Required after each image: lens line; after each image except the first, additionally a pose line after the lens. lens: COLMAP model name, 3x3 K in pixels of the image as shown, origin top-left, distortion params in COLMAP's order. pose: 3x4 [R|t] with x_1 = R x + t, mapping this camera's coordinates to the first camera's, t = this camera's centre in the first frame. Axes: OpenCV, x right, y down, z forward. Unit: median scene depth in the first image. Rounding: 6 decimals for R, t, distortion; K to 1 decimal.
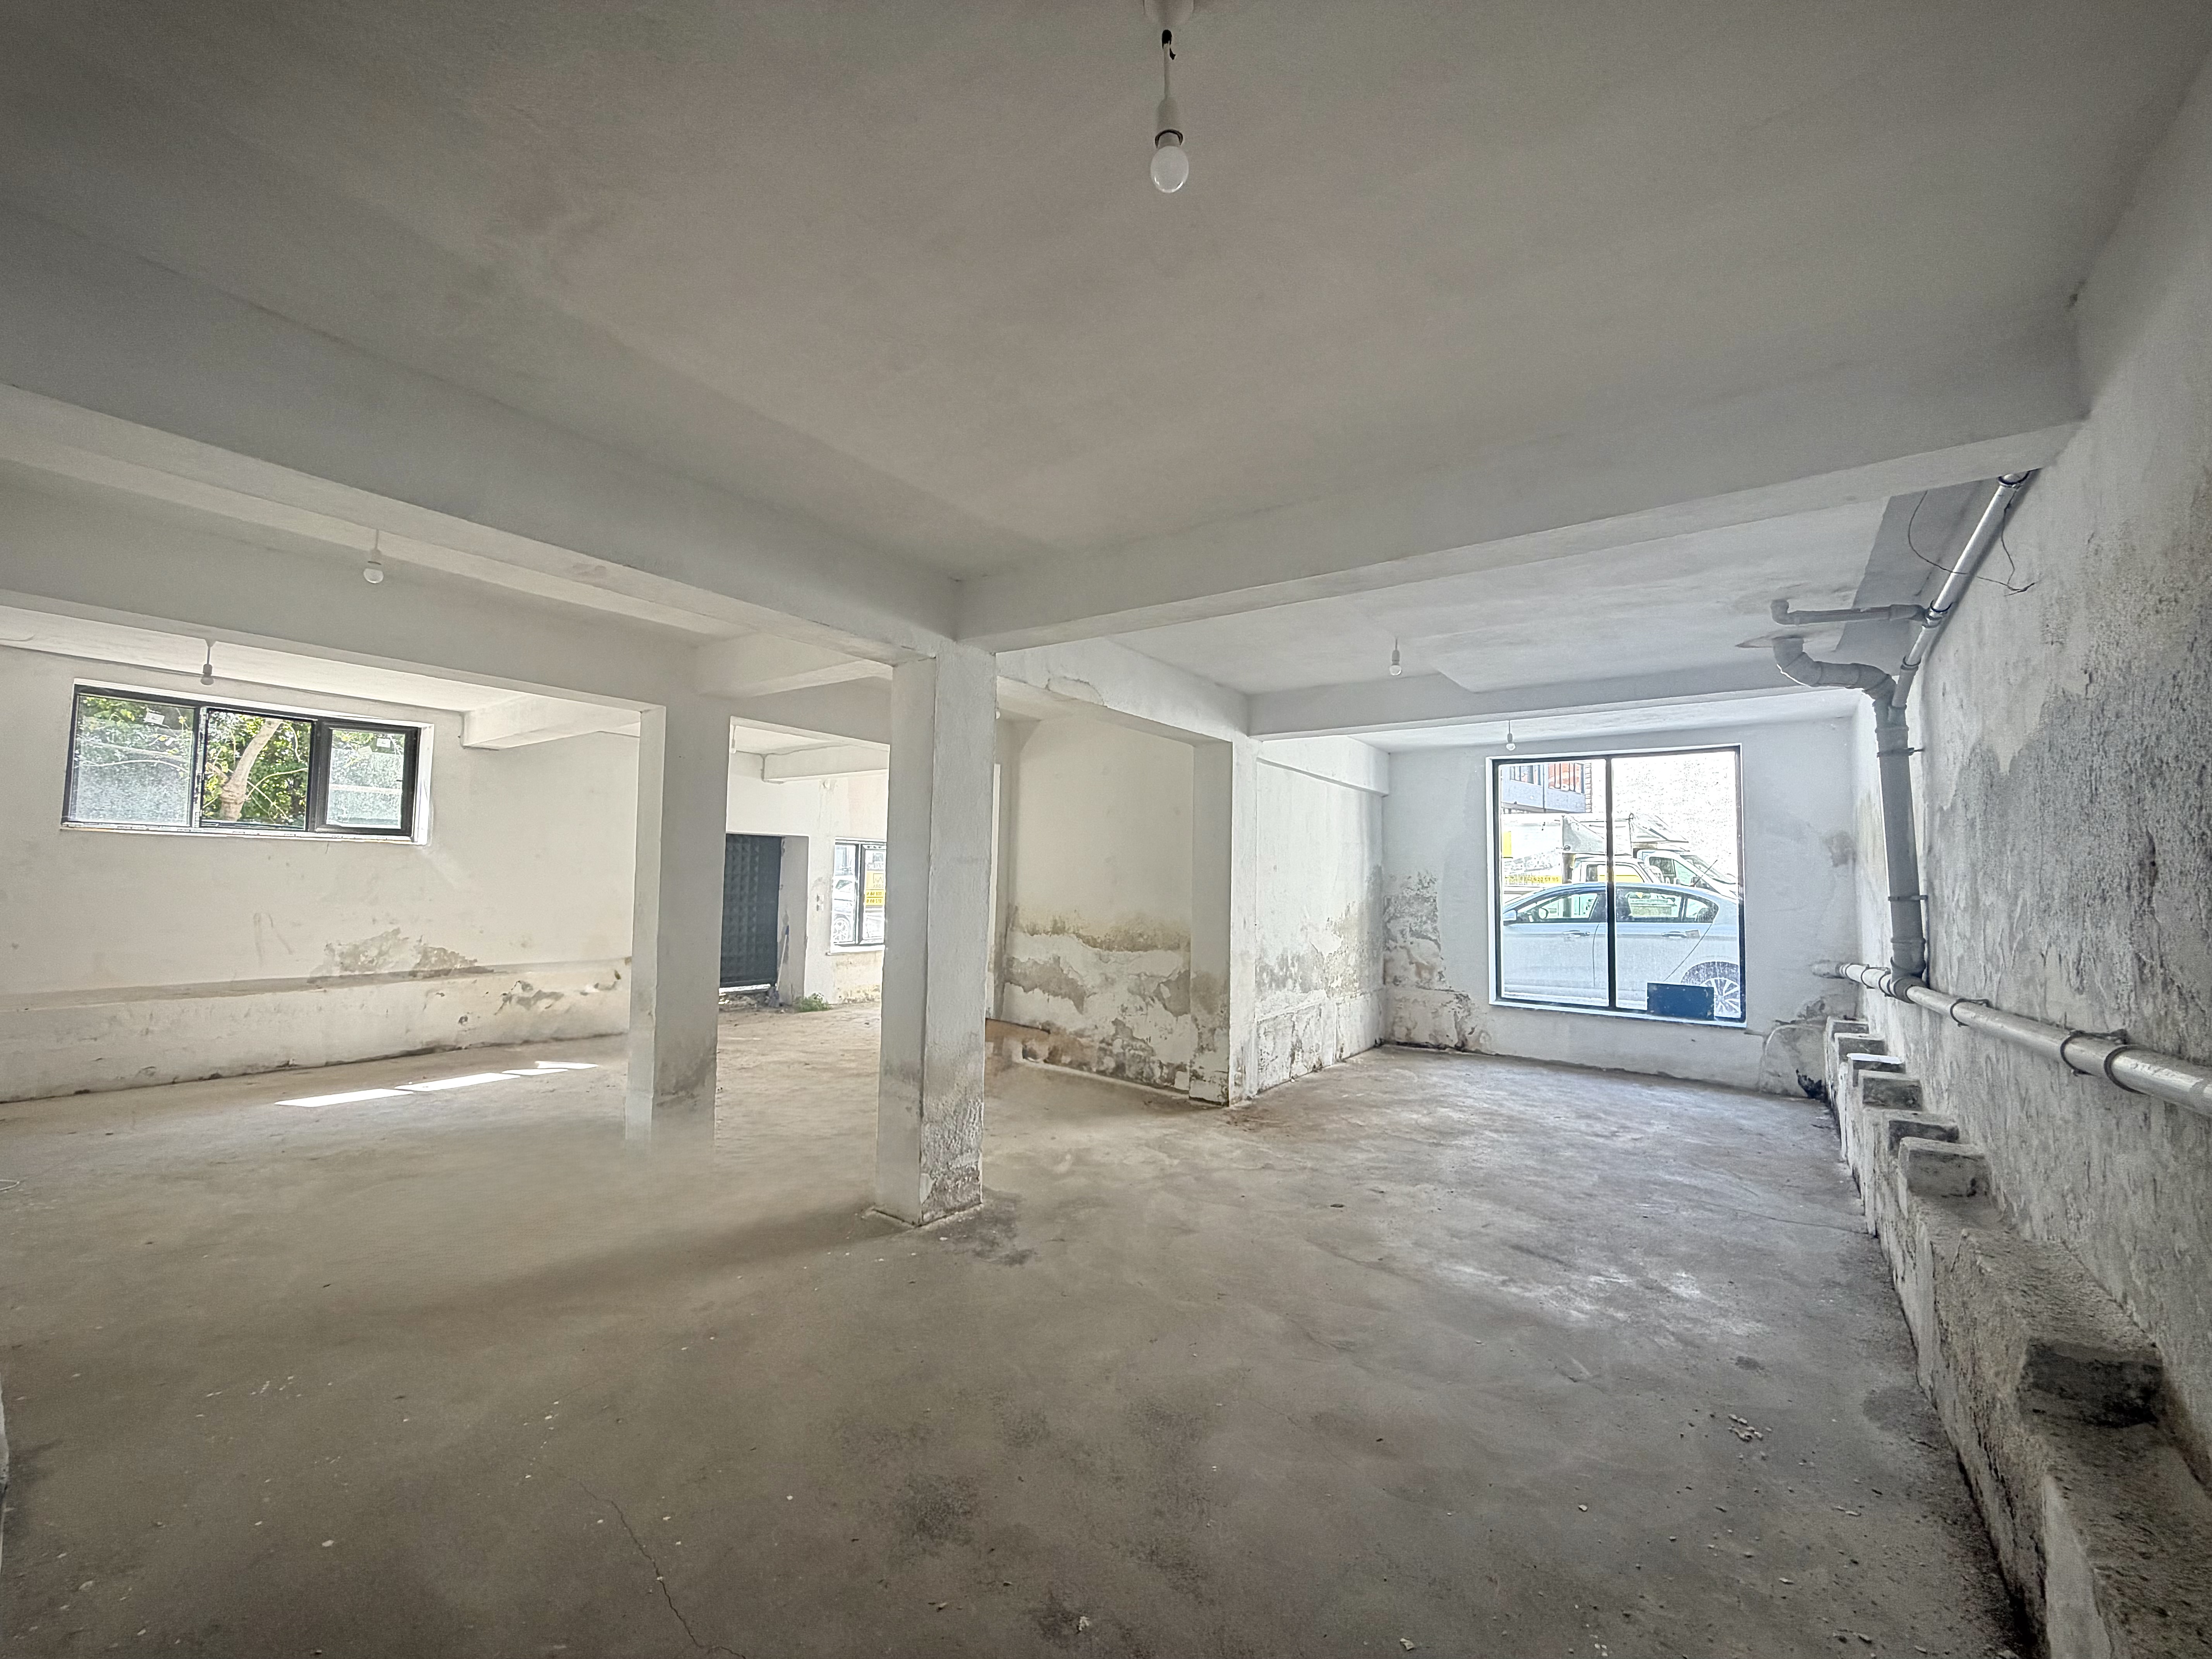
lens RADIAL K [[881.8, 0, 1106.0], [0, 881.8, 829.5], [0, 0, 1]] dist [-0.000944, 0.000008]
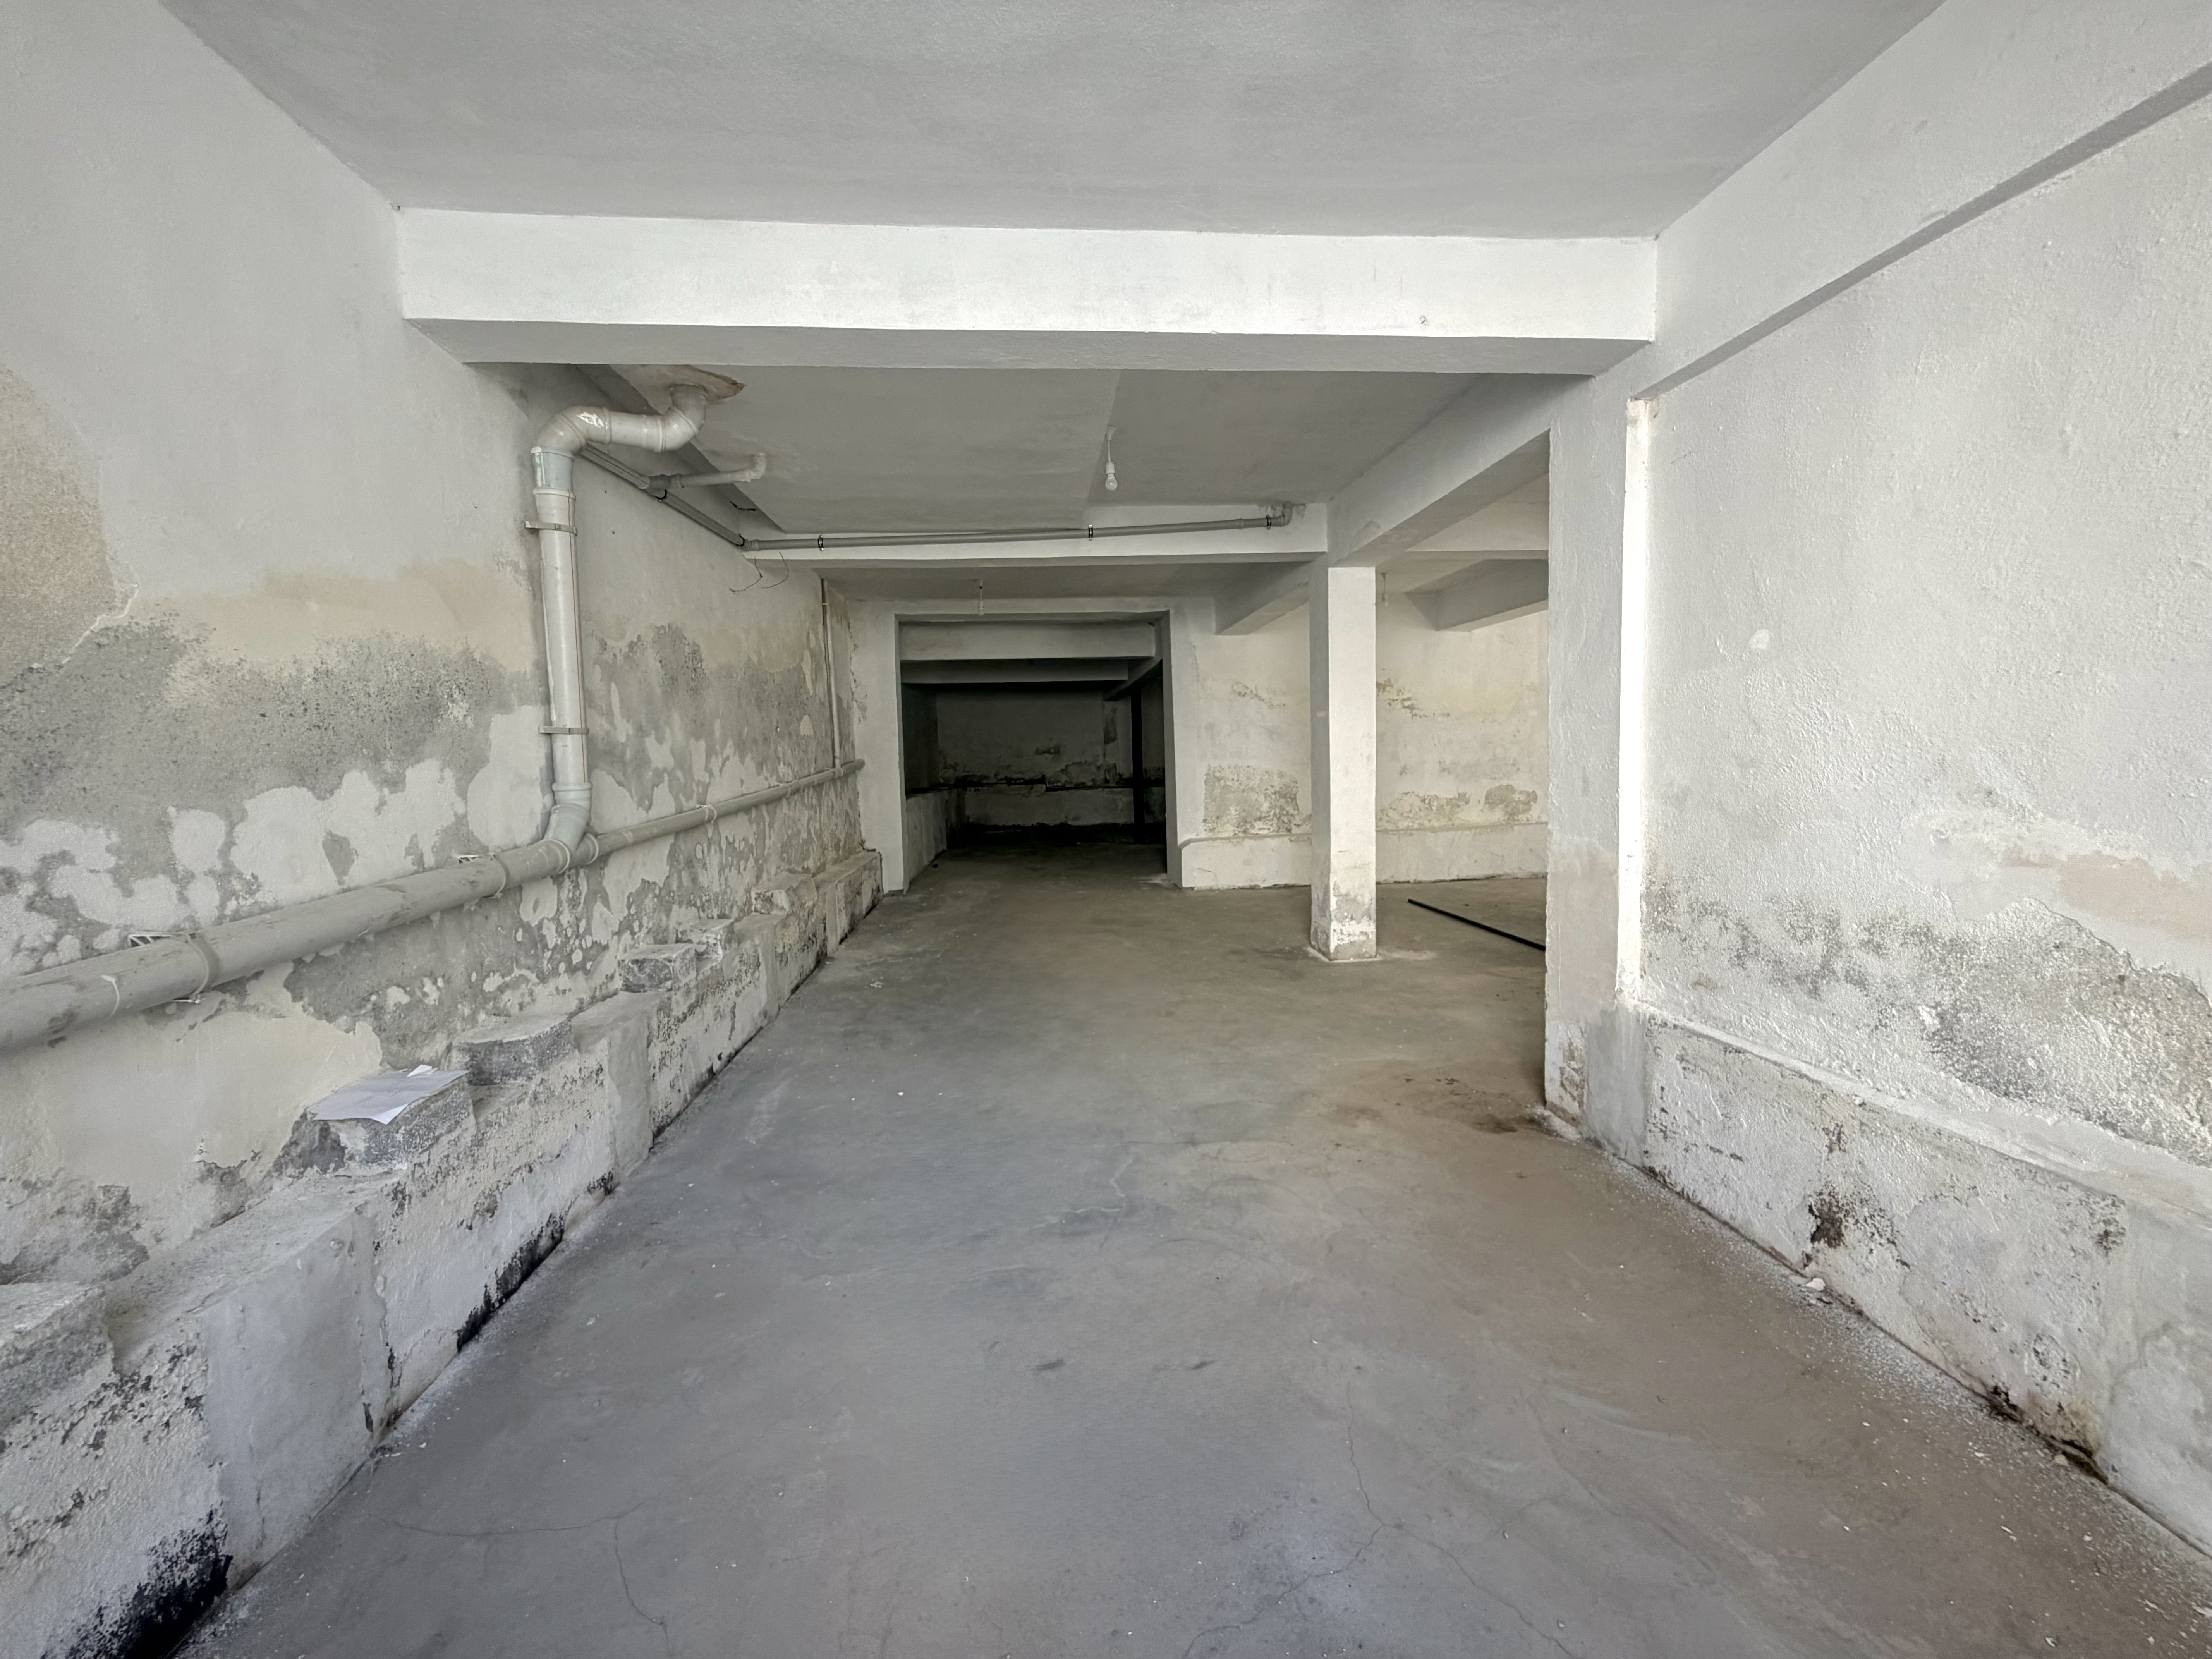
lens RADIAL K [[881.8, 0, 1106.0], [0, 881.8, 829.5], [0, 0, 1]] dist [-0.000944, 0.000008]
pose [[-0.749078, 0.056462, -0.660072, 0.673768], [0.054437, 0.998238, 0.023611, 0.102682], [0.660242, -0.018246, -0.750831, 1.178386]]
